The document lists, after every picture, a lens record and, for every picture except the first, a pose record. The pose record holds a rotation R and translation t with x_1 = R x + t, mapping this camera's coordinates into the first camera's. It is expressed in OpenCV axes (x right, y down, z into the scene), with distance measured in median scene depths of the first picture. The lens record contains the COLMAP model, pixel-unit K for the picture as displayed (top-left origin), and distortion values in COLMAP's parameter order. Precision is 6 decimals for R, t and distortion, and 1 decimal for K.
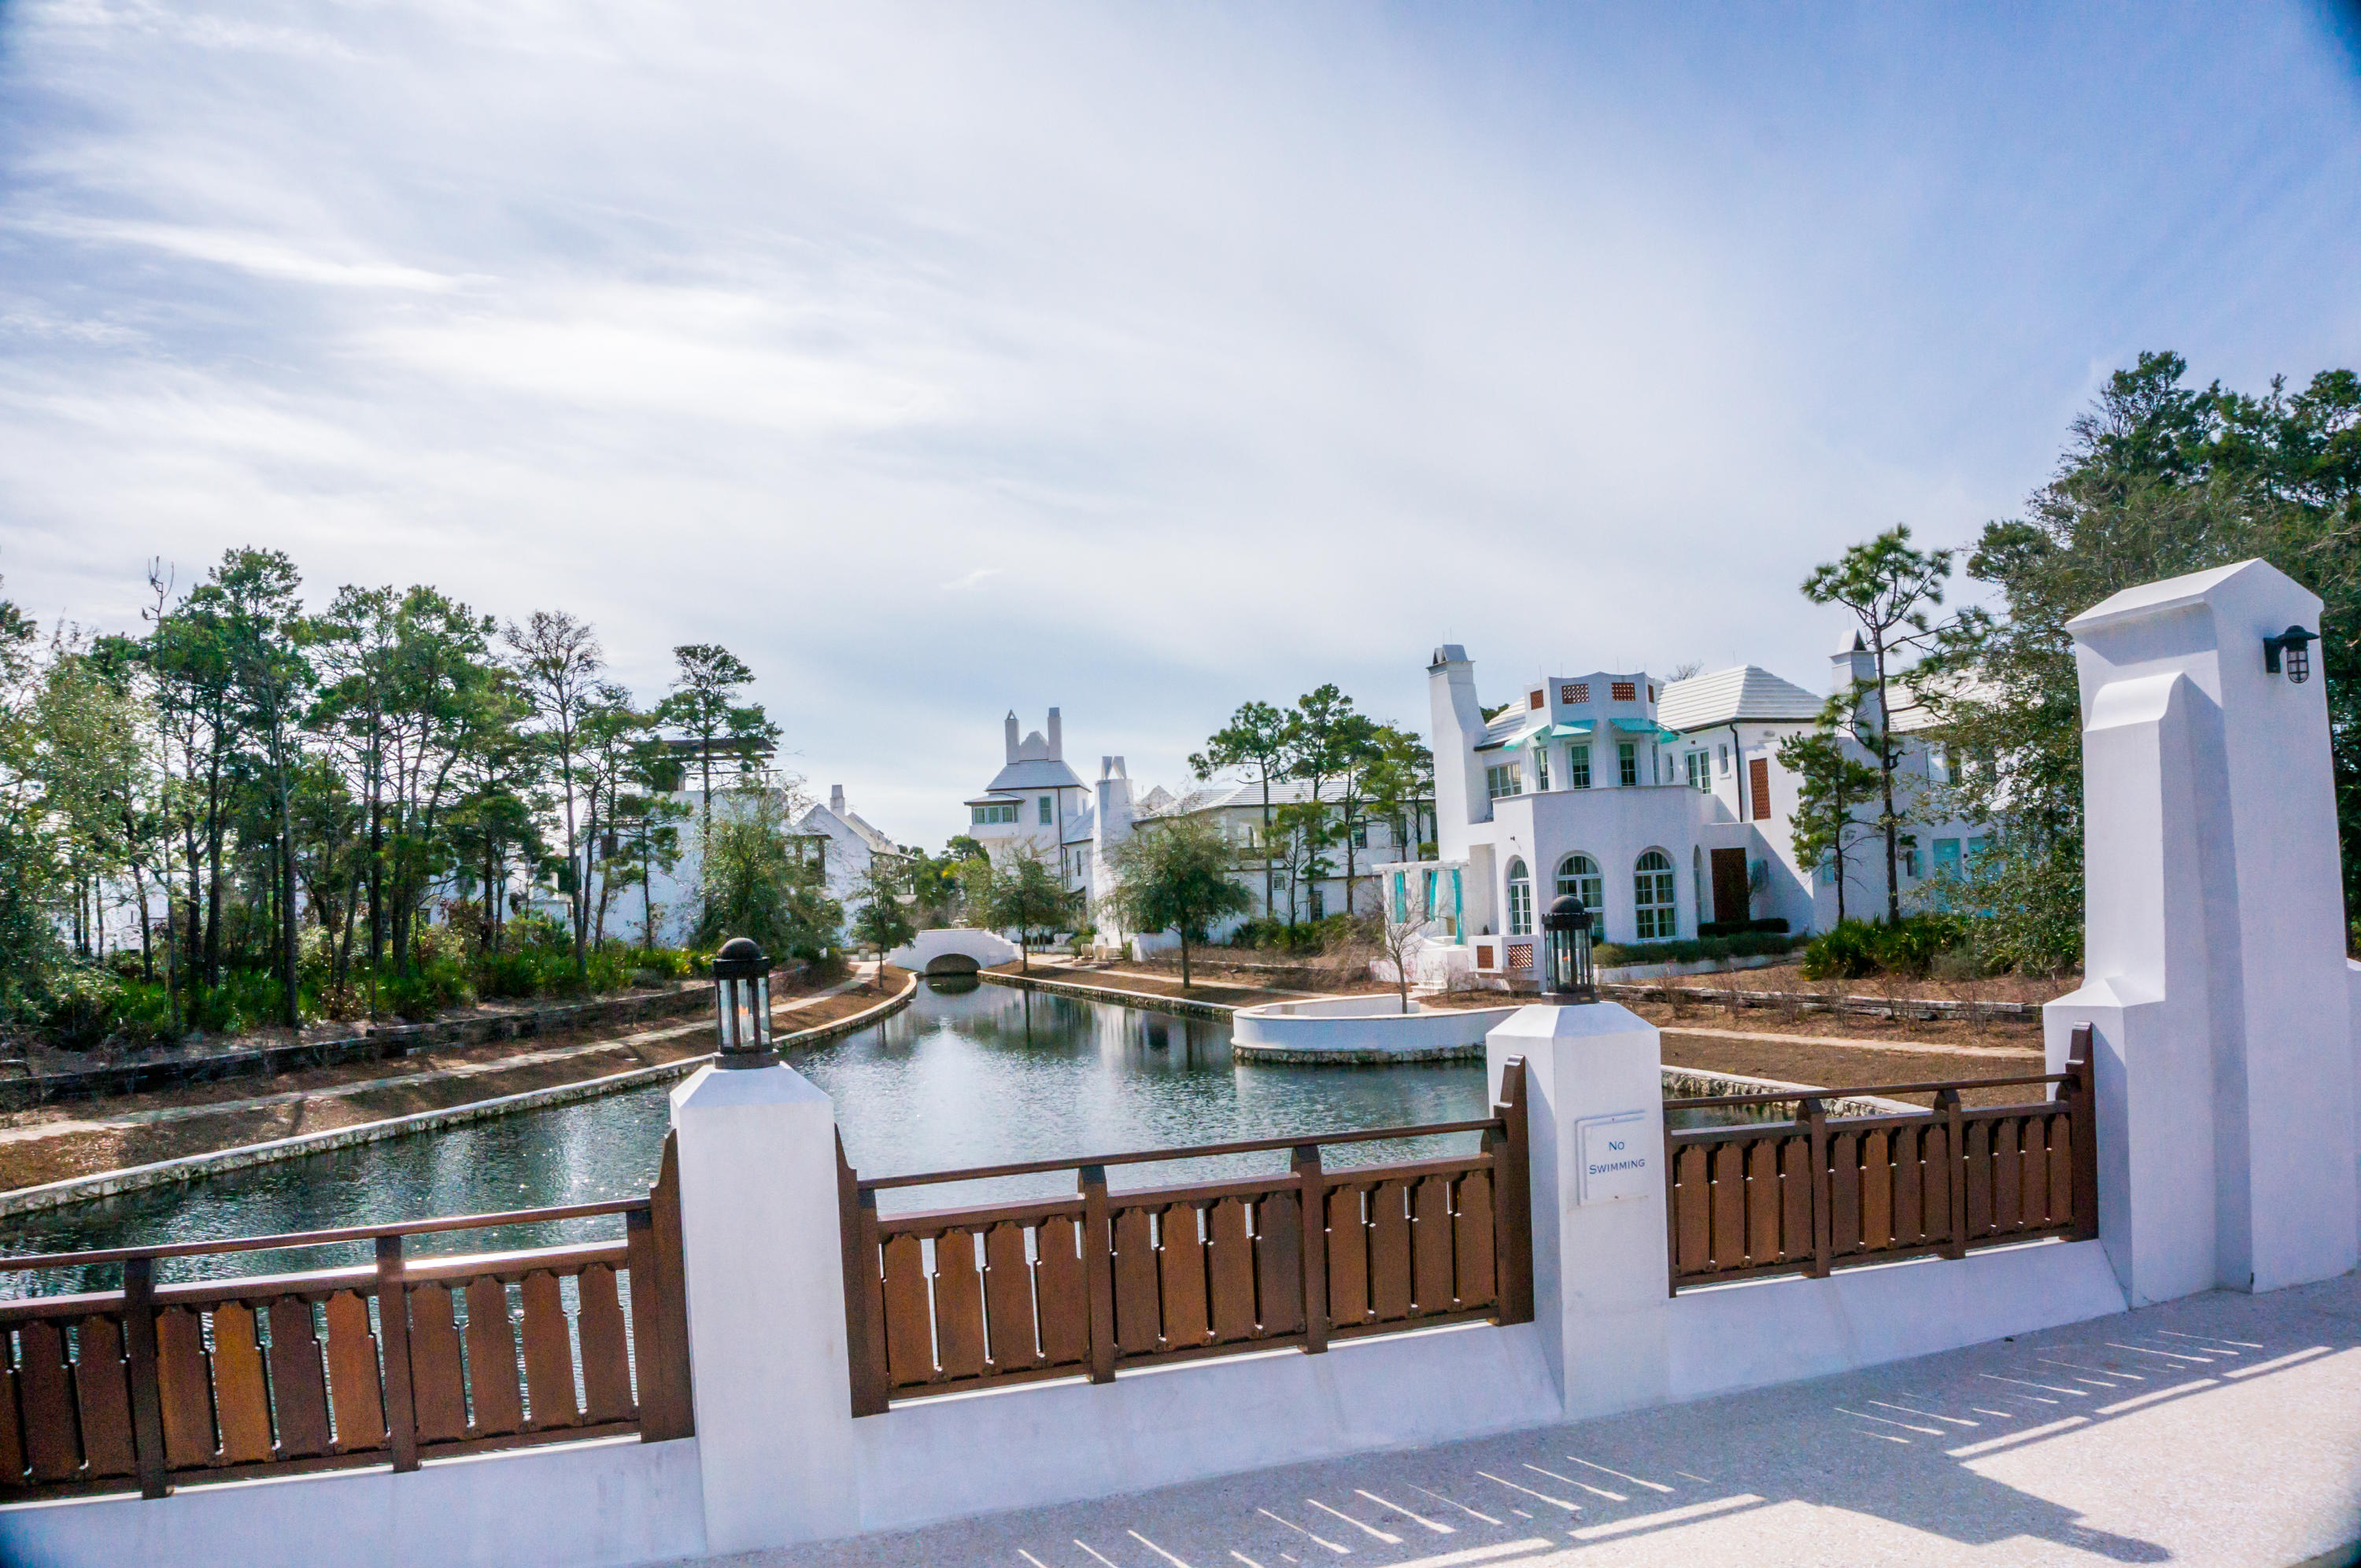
lens RADIAL K [[1730.3, 0, 1180.5], [0, 1730.3, 784.0], [0, 0, 1]] dist [-0.153461, 0.001861]
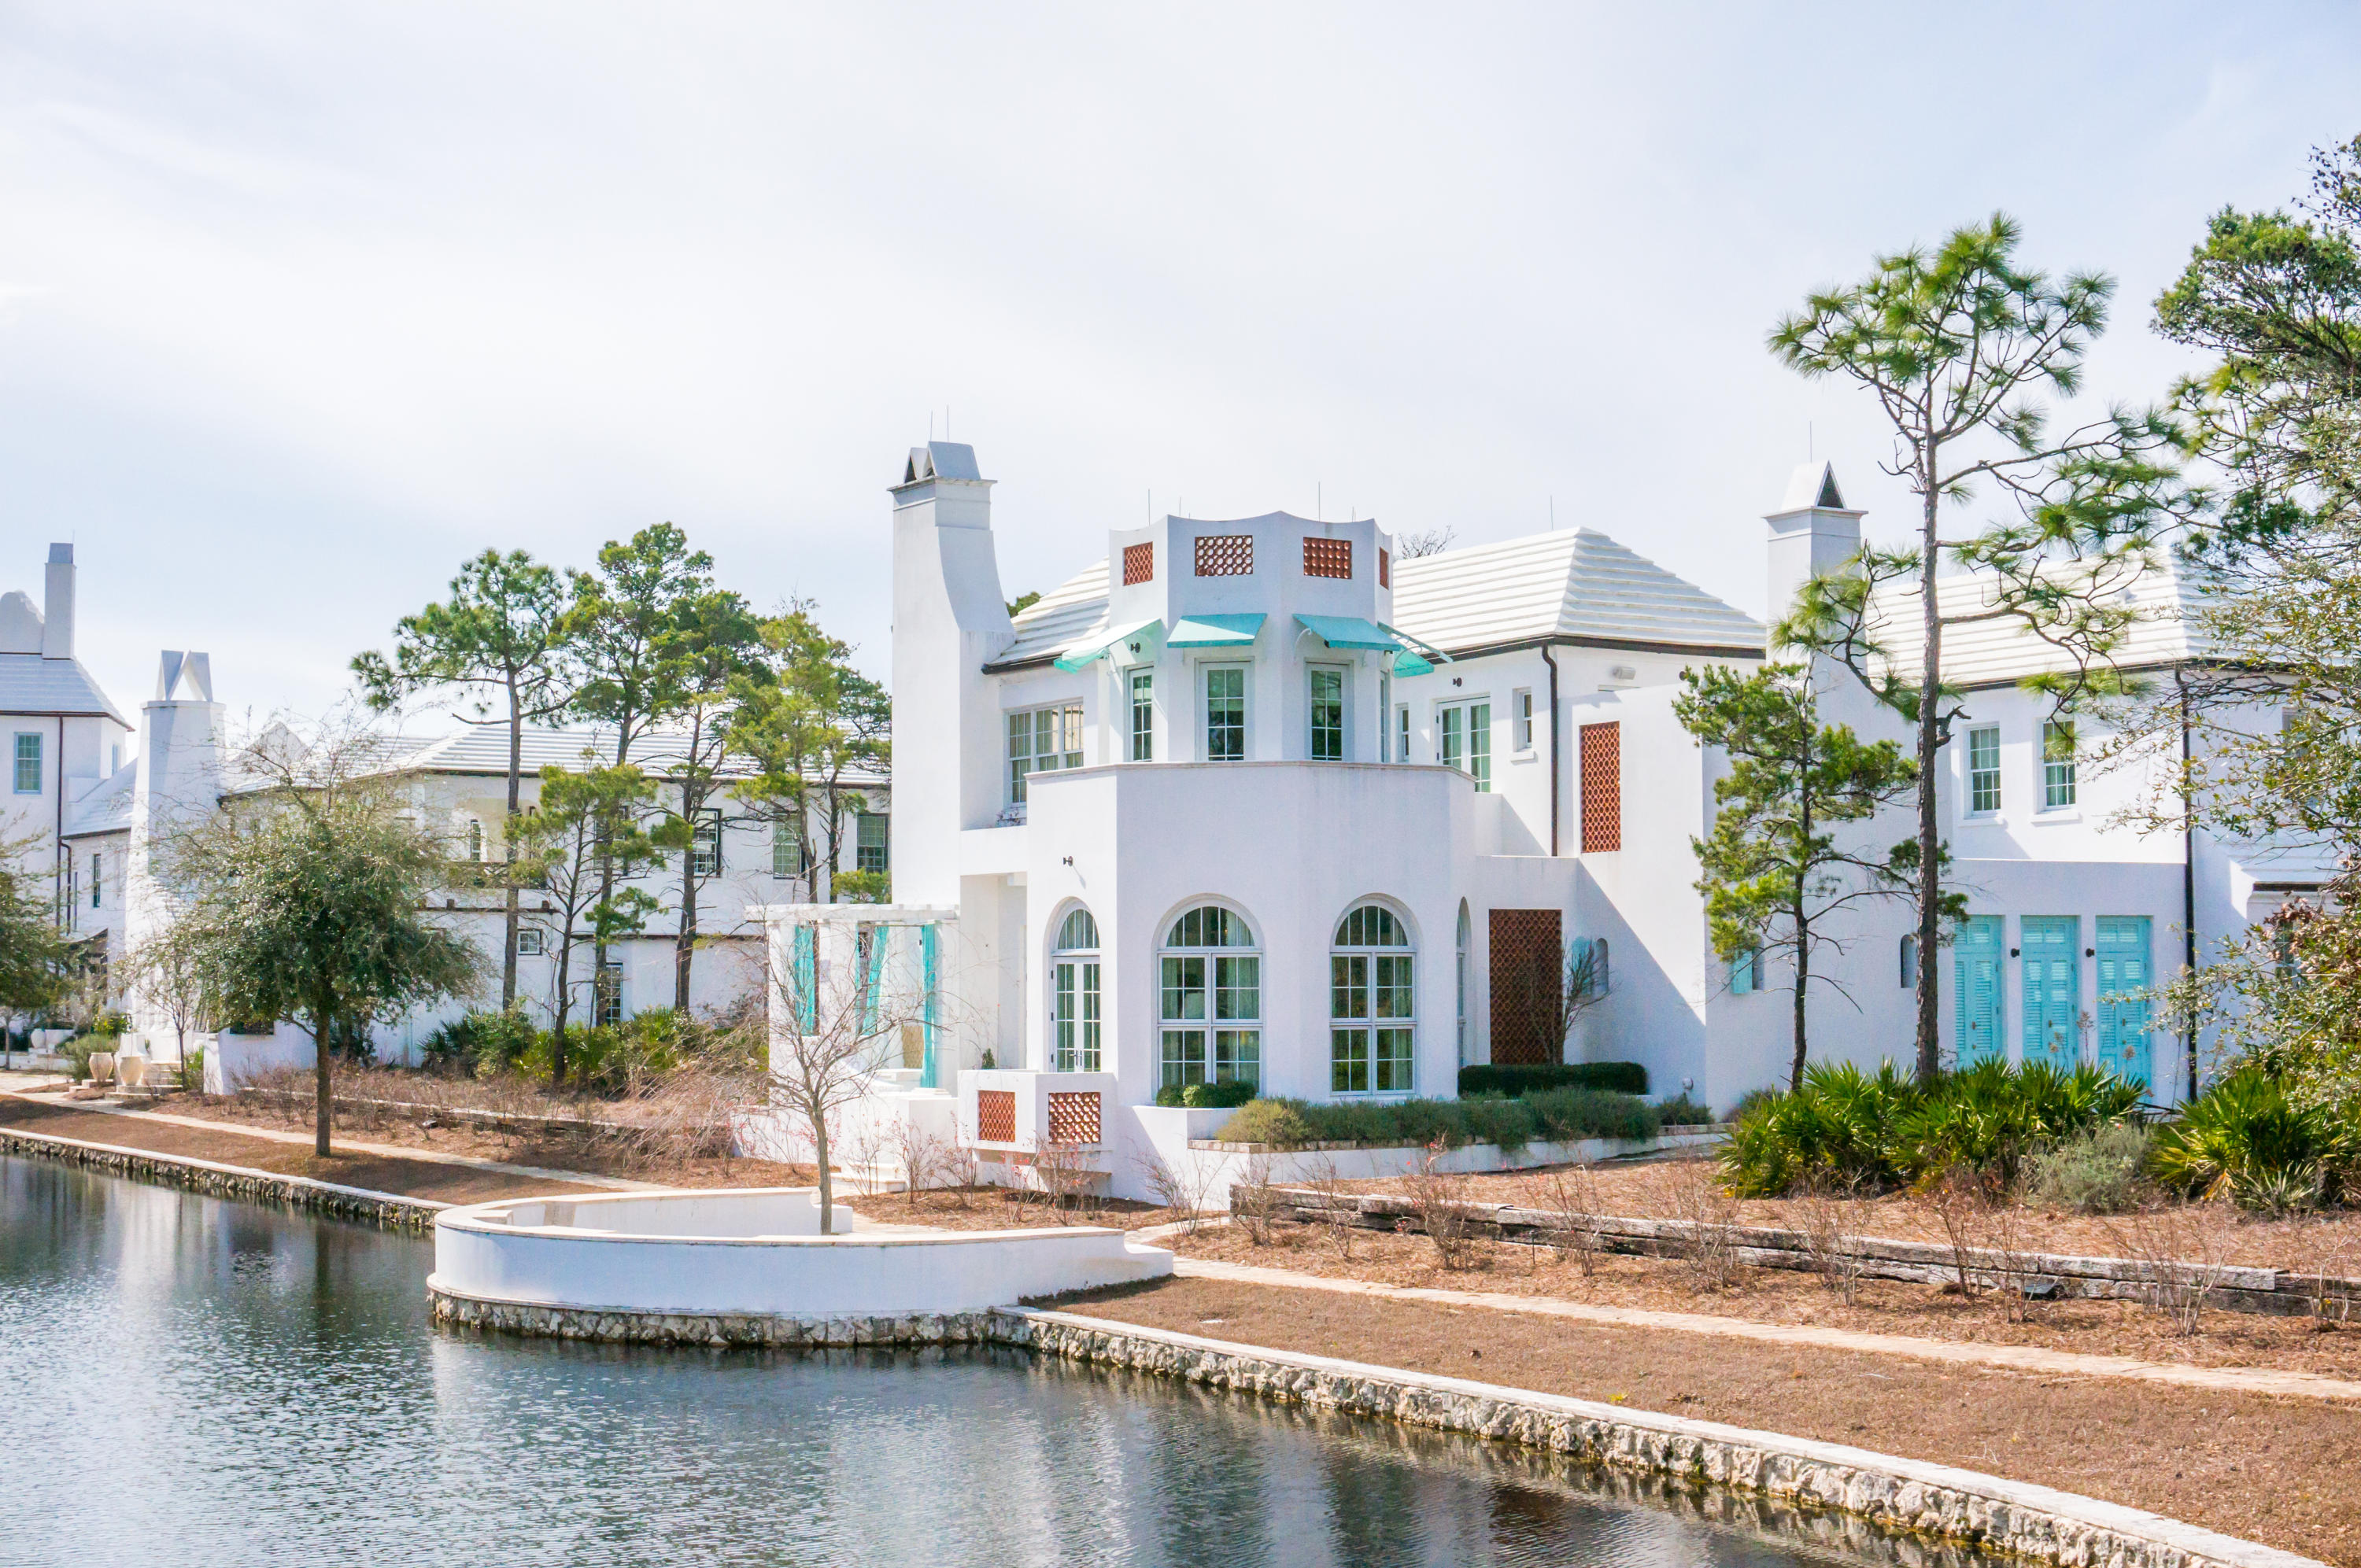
lens RADIAL K [[3438.1, 0, 1184.7], [0, 3438.1, 827.1], [0, 0, 1]] dist [-0.284165, 1.152327]
pose [[0.966999, 0.059846, 0.247651, -0.003843], [-0.063754, 0.997935, 0.007782, 0.013773], [-0.246674, -0.023314, 0.968818, 0.109066]]
